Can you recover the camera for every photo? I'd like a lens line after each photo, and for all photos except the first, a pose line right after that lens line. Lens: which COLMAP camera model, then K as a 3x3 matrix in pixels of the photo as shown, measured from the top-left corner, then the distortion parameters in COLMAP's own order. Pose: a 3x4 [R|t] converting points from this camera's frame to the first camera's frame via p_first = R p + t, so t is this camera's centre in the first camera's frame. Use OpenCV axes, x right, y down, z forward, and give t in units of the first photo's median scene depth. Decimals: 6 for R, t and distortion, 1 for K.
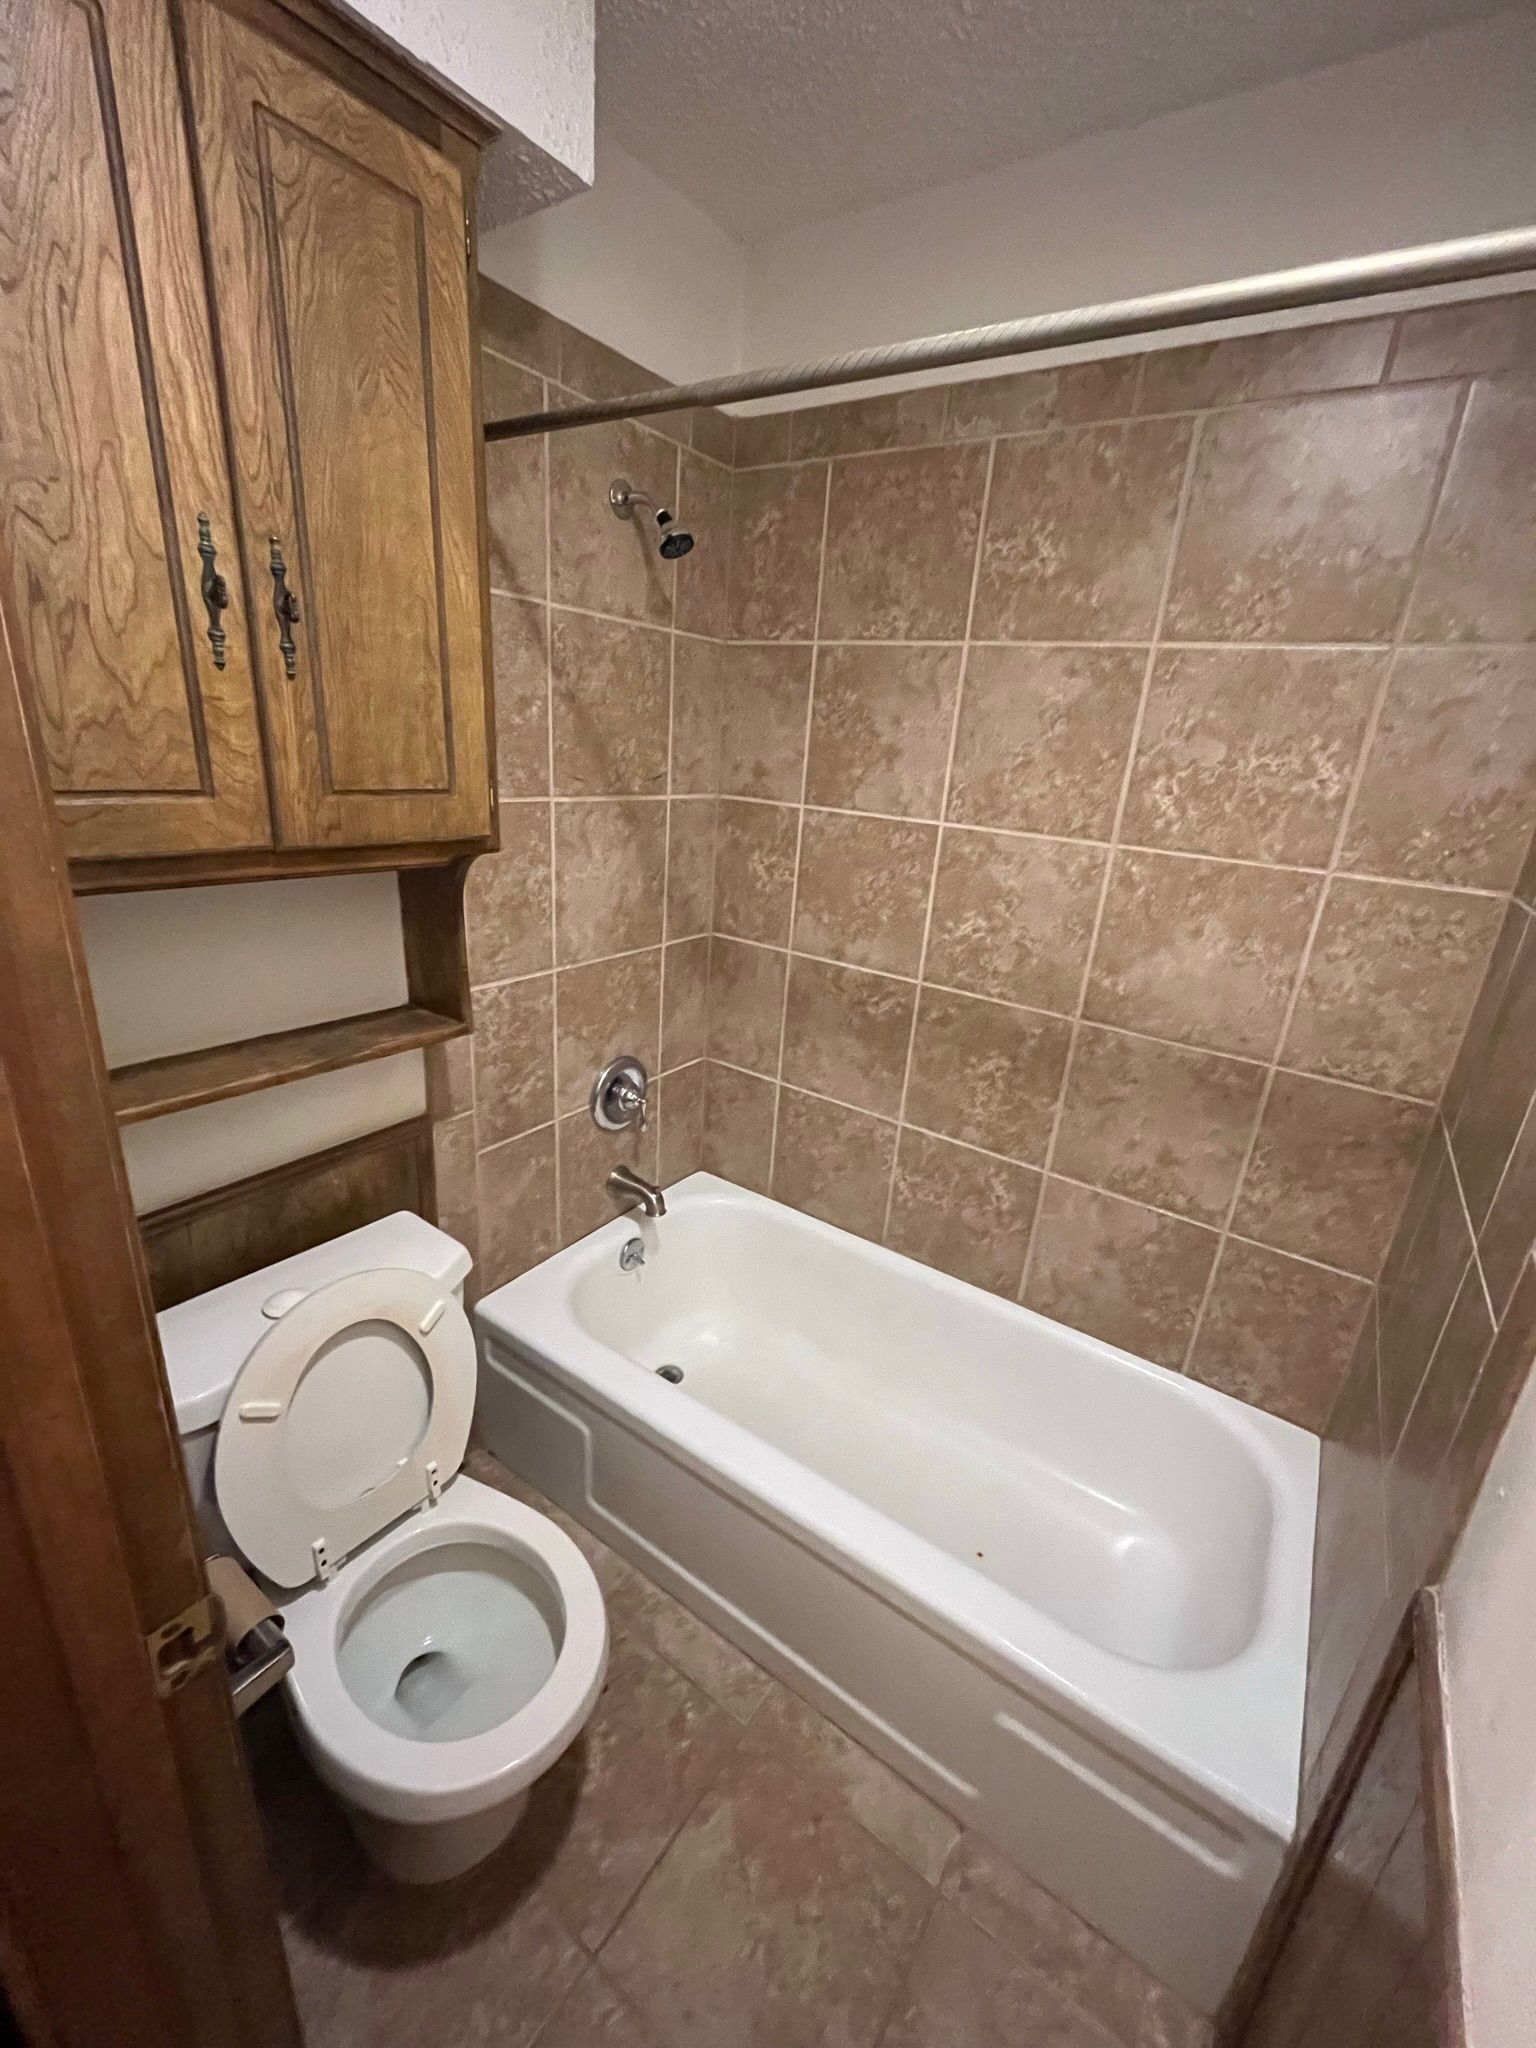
lens RADIAL K [[826.8, 0, 768.2], [0, 826.8, 1024.8], [0, 0, 1]] dist [-0.000923, 0.000623]
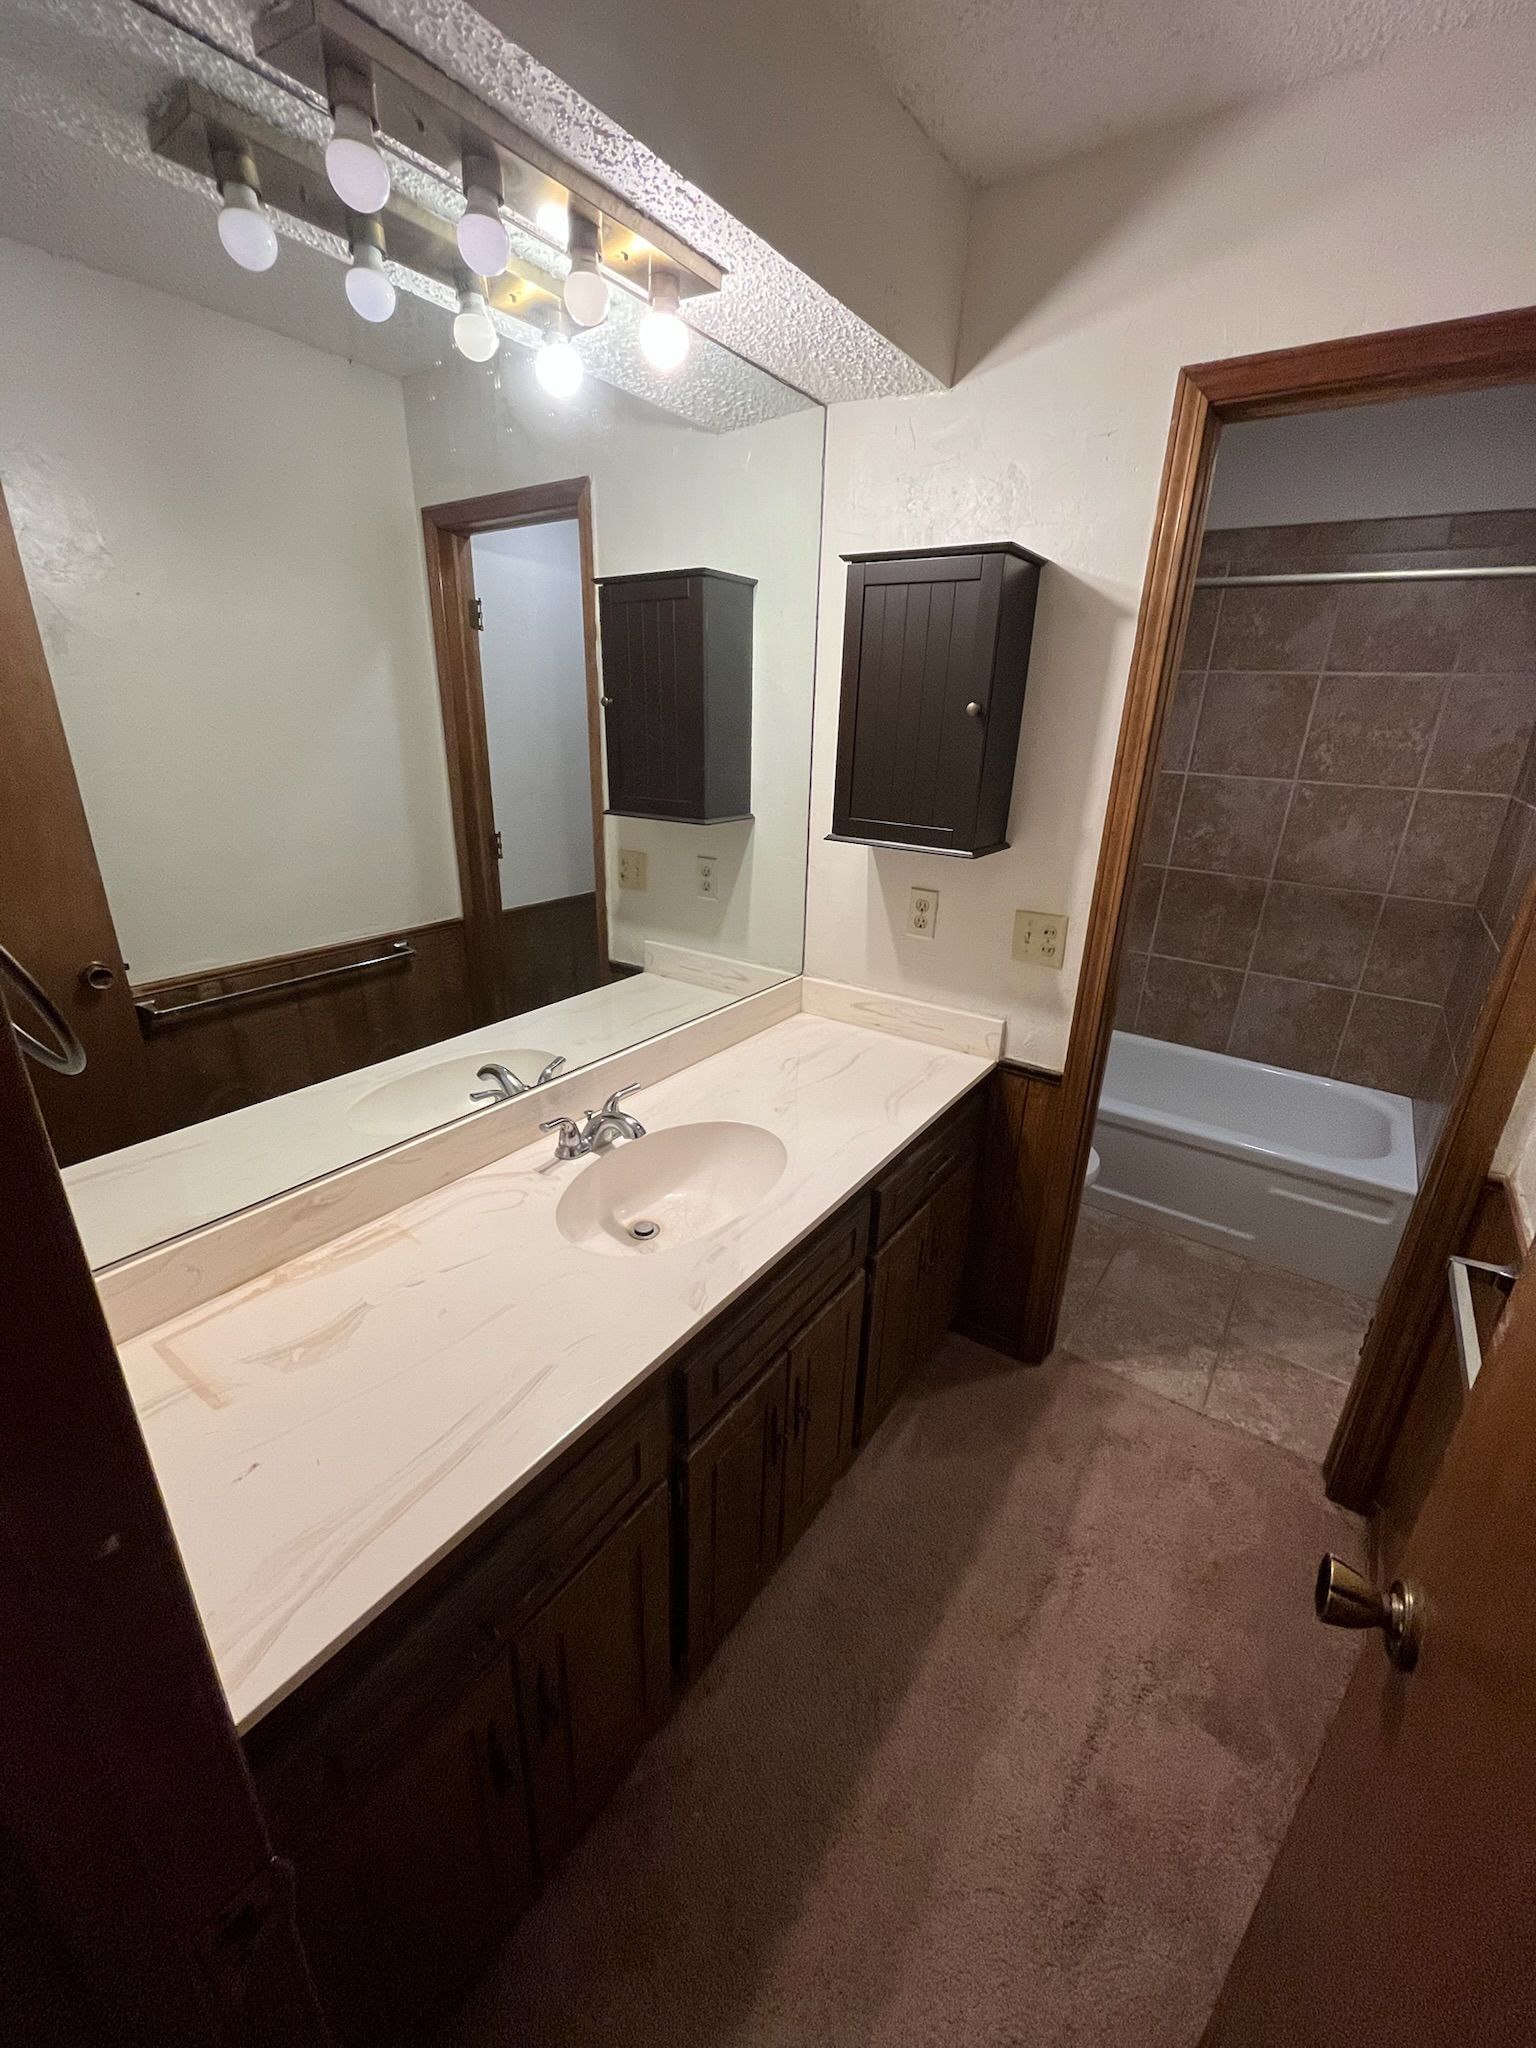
lens RADIAL K [[826.8, 0, 768.0], [0, 826.8, 1023.1], [0, 0, 1]] dist [-0.000923, 0.000623]
pose [[0.999244, -0.034164, -0.018555, -0.752870], [0.034756, 0.998865, 0.032575, 0.225593], [0.017421, -0.033196, 0.999297, -0.896134]]
